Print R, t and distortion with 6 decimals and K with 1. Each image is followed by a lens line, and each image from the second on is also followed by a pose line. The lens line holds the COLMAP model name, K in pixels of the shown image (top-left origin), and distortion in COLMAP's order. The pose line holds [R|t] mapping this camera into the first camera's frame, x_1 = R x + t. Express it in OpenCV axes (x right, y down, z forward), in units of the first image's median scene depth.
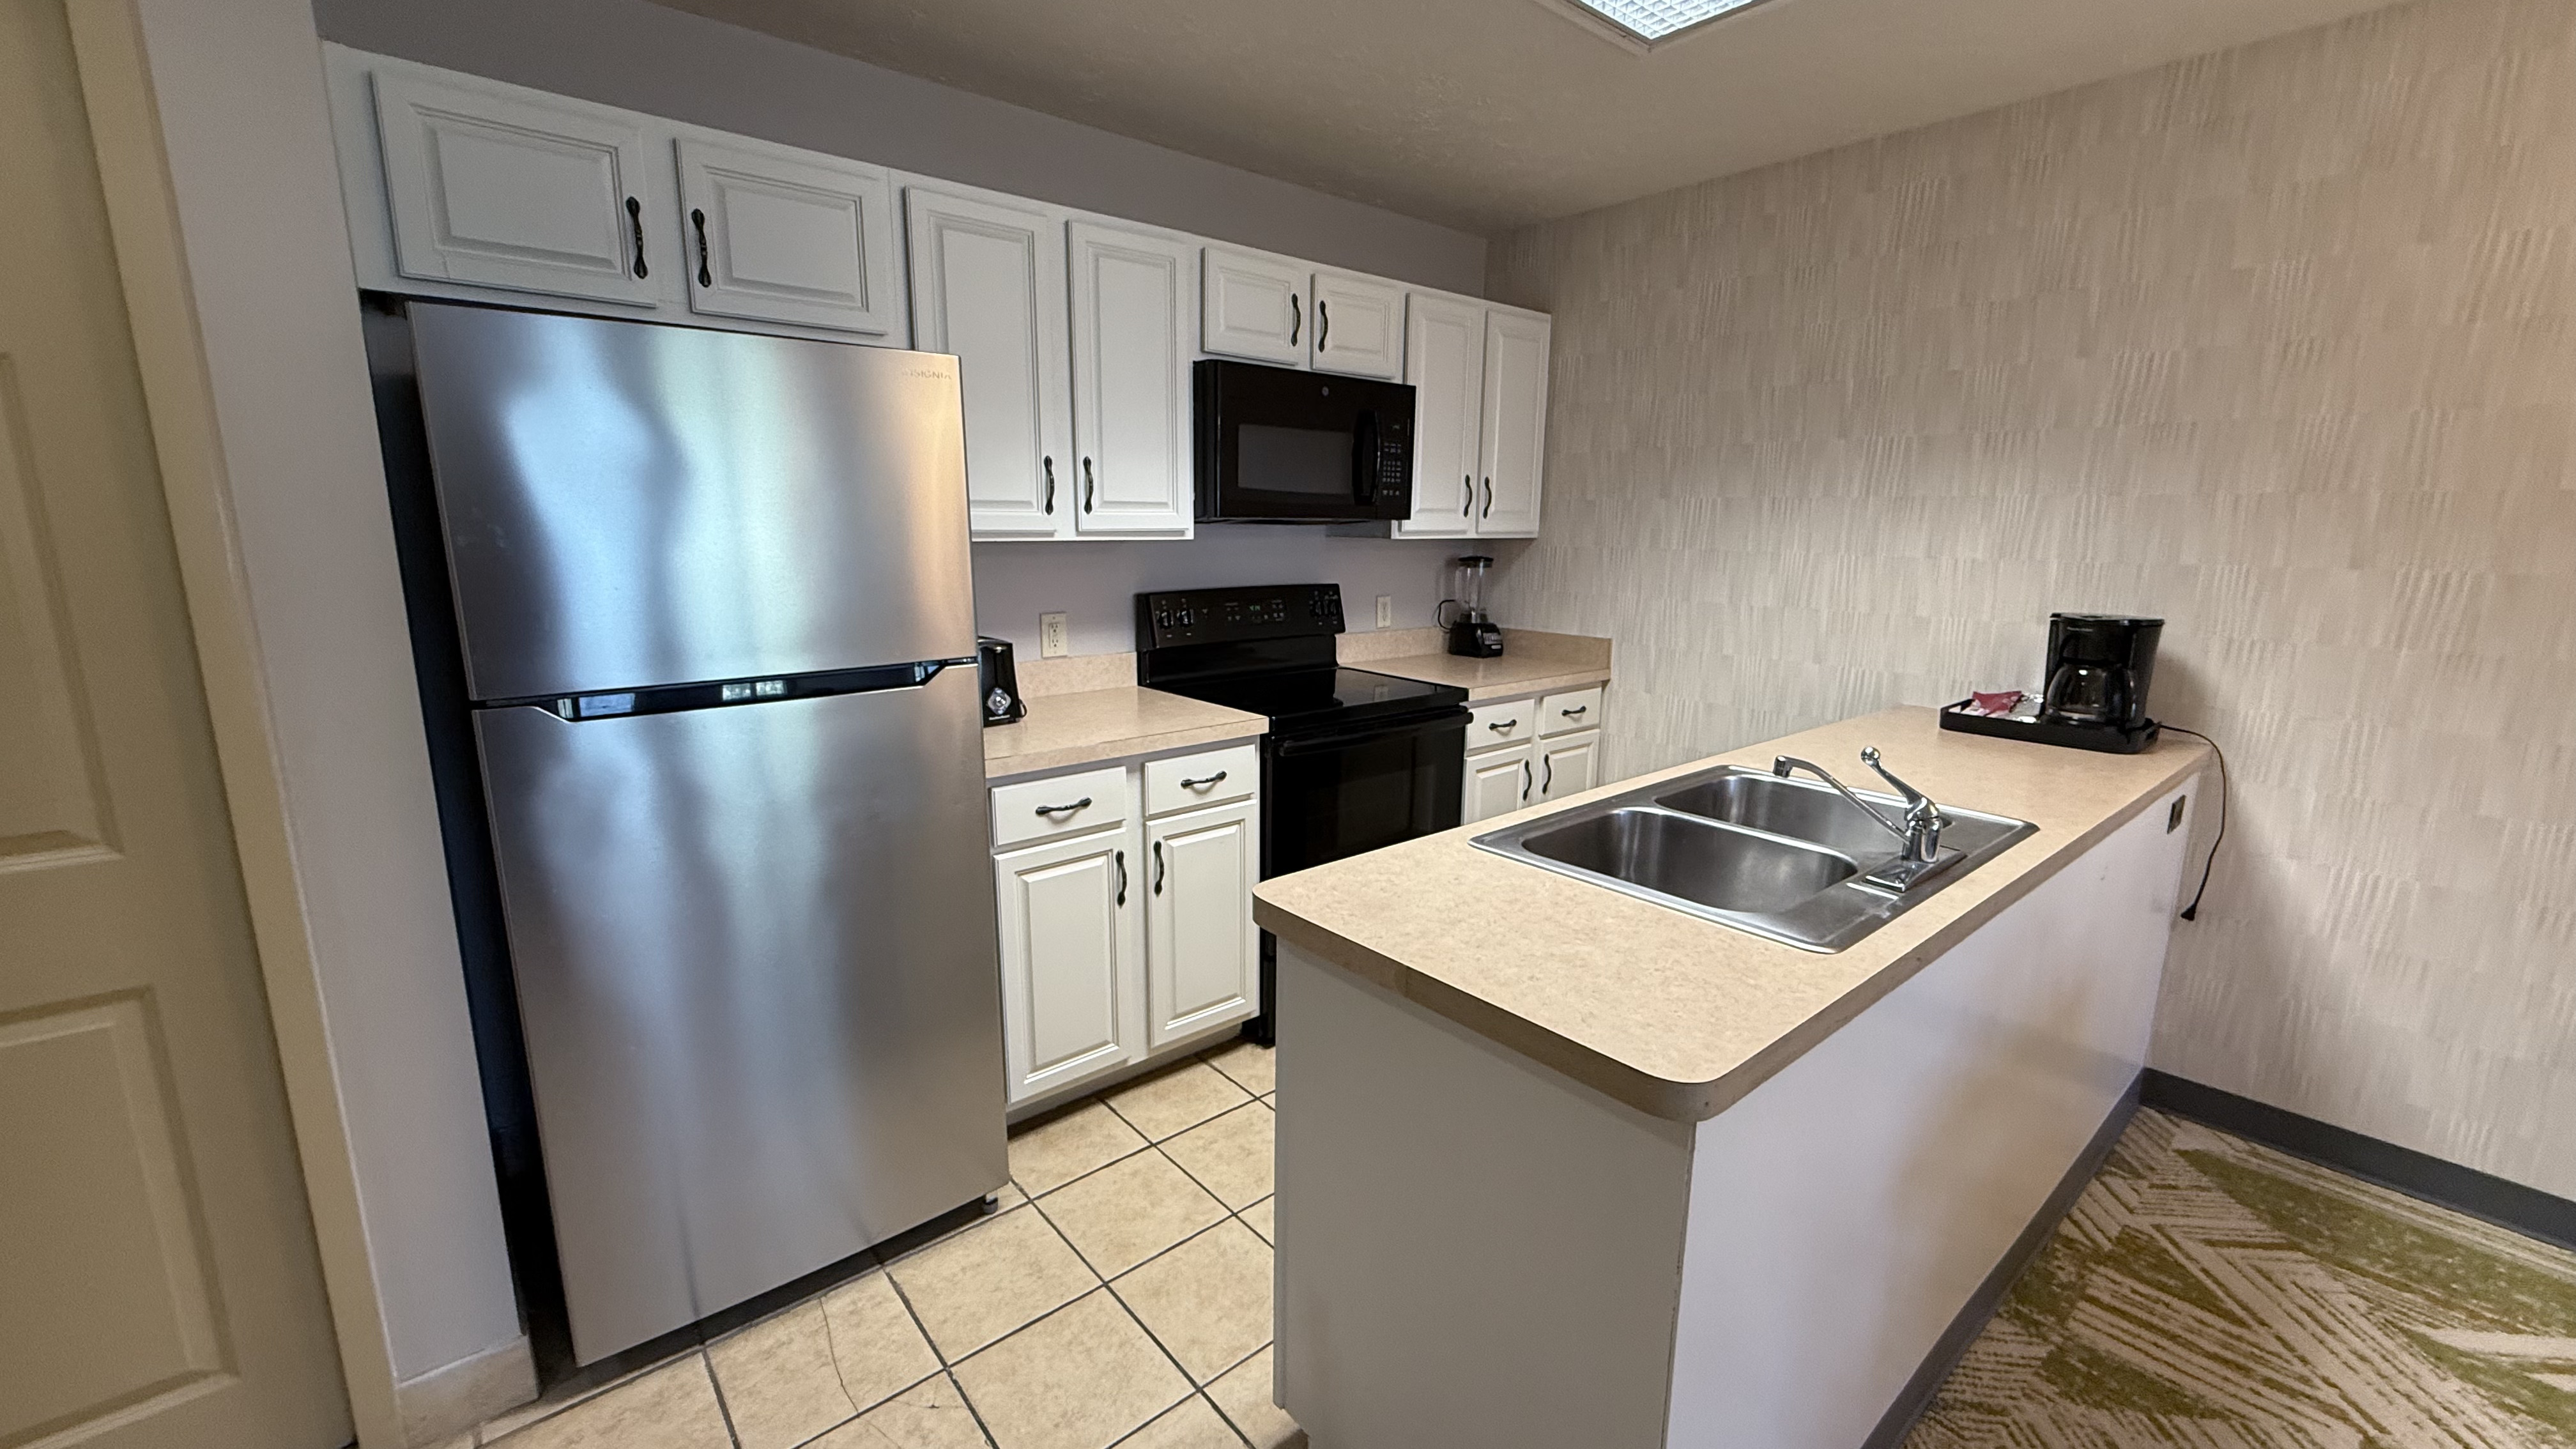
lens RADIAL K [[1026.3, 0, 1280.5], [0, 1026.3, 728.5], [0, 0, 1]] dist [0.001723, -0.000566]
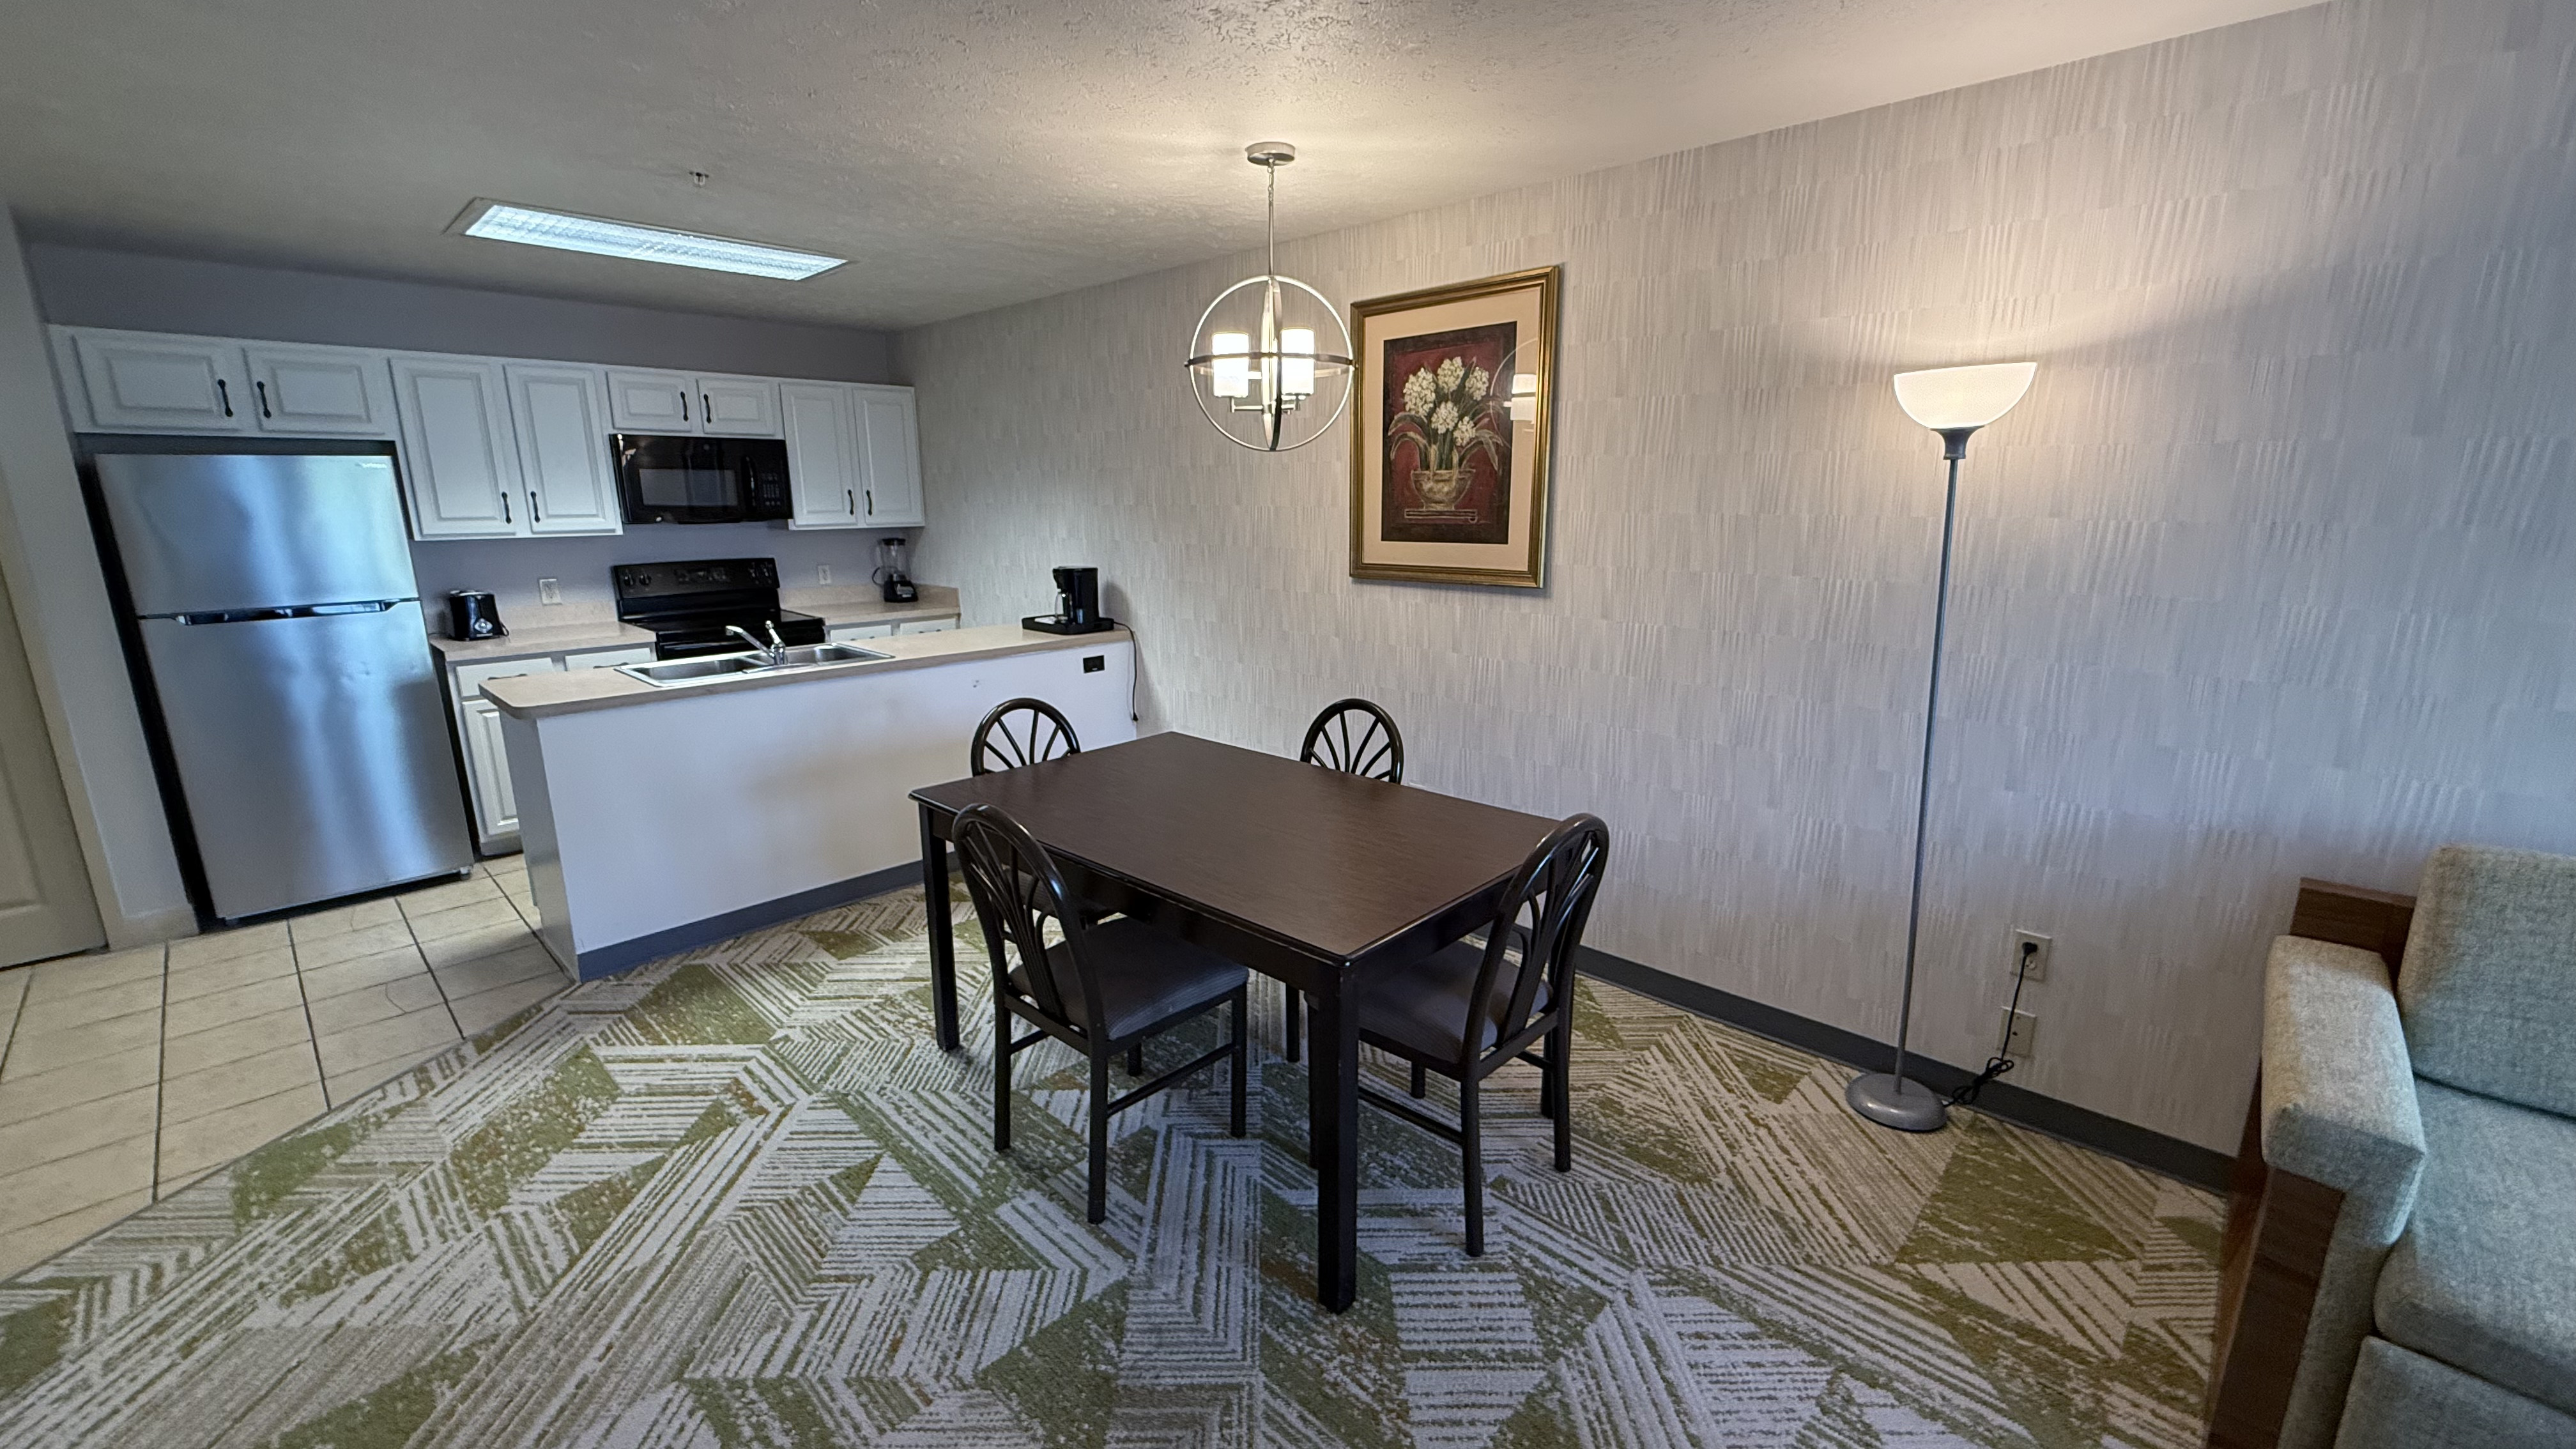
lens RADIAL K [[1026.3, 0, 1283.9], [0, 1026.3, 729.7], [0, 0, 1]] dist [0.001723, -0.000566]
pose [[0.994292, -0.036748, 0.100170, 0.920832], [0.033807, 0.998951, 0.030901, 0.144470], [-0.101200, -0.027339, 0.994490, -0.943832]]
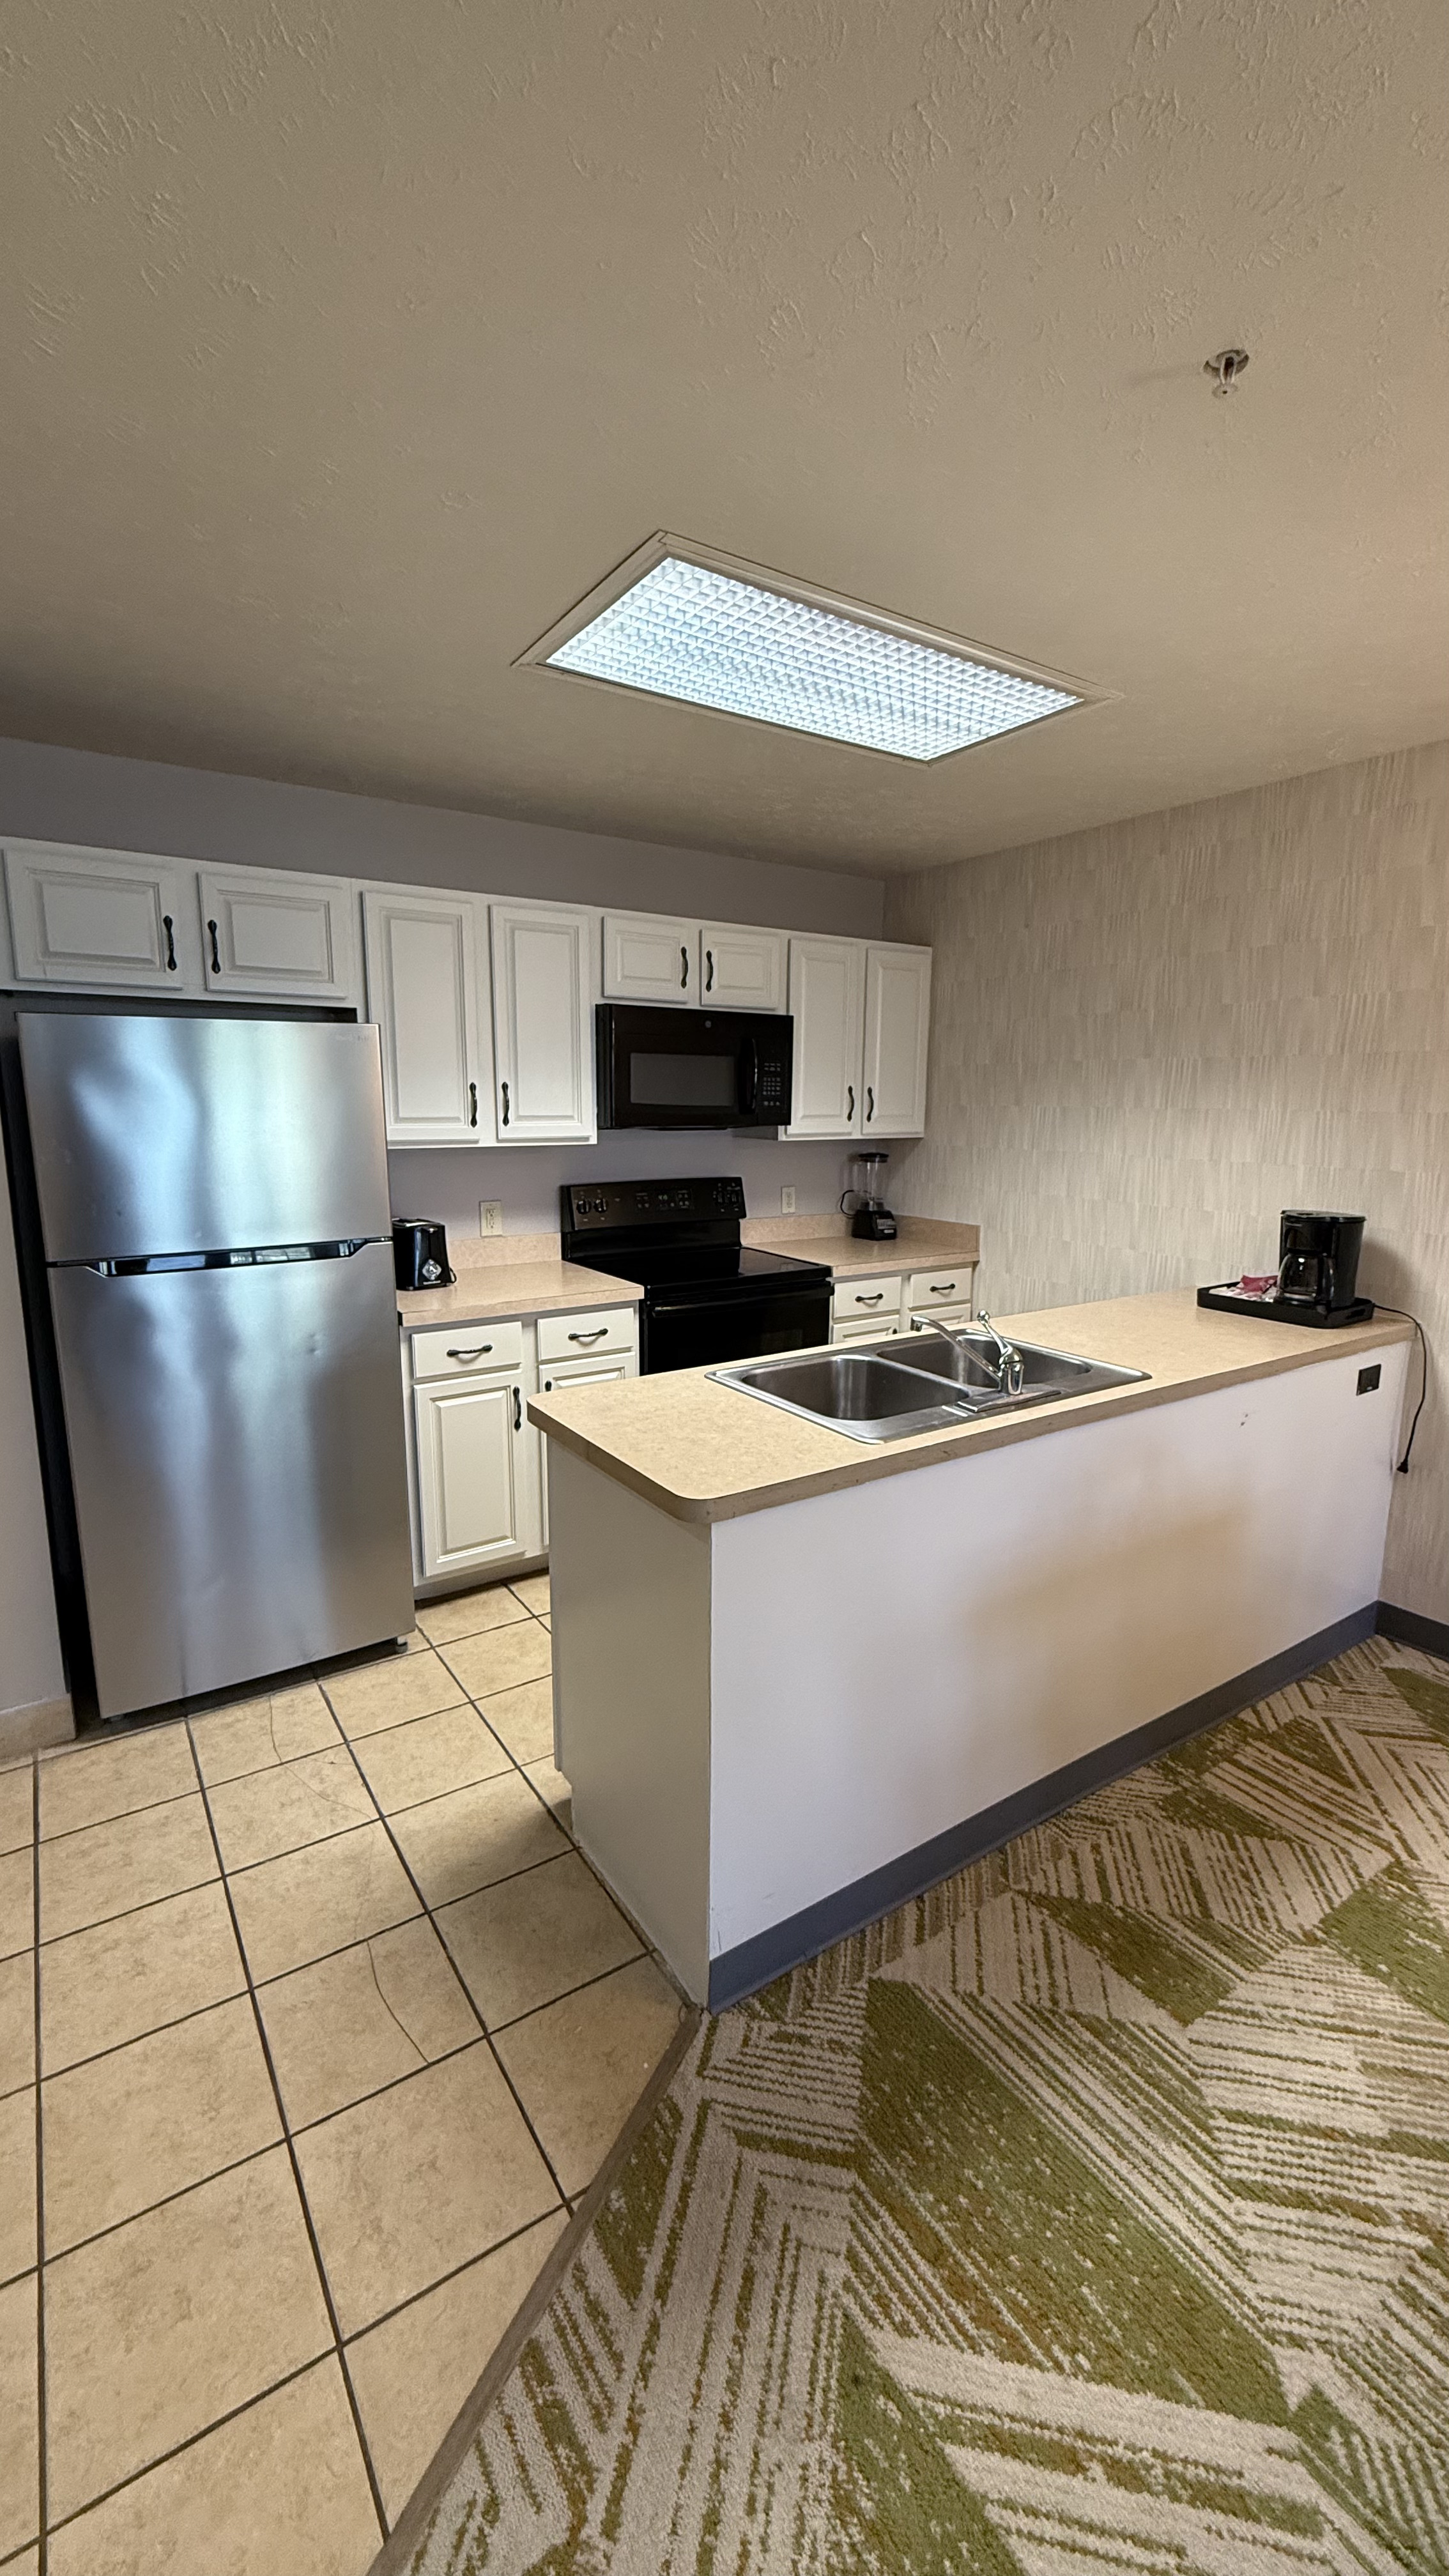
lens RADIAL K [[1026.3, 0, 721.0], [0, 1026.3, 1281.2], [0, 0, 1]] dist [0.001723, -0.000566]
pose [[0.993767, 0.017250, -0.110132, 0.223830], [-0.019924, 0.999532, -0.023227, 0.010093], [0.109680, 0.025276, 0.993646, -0.242485]]
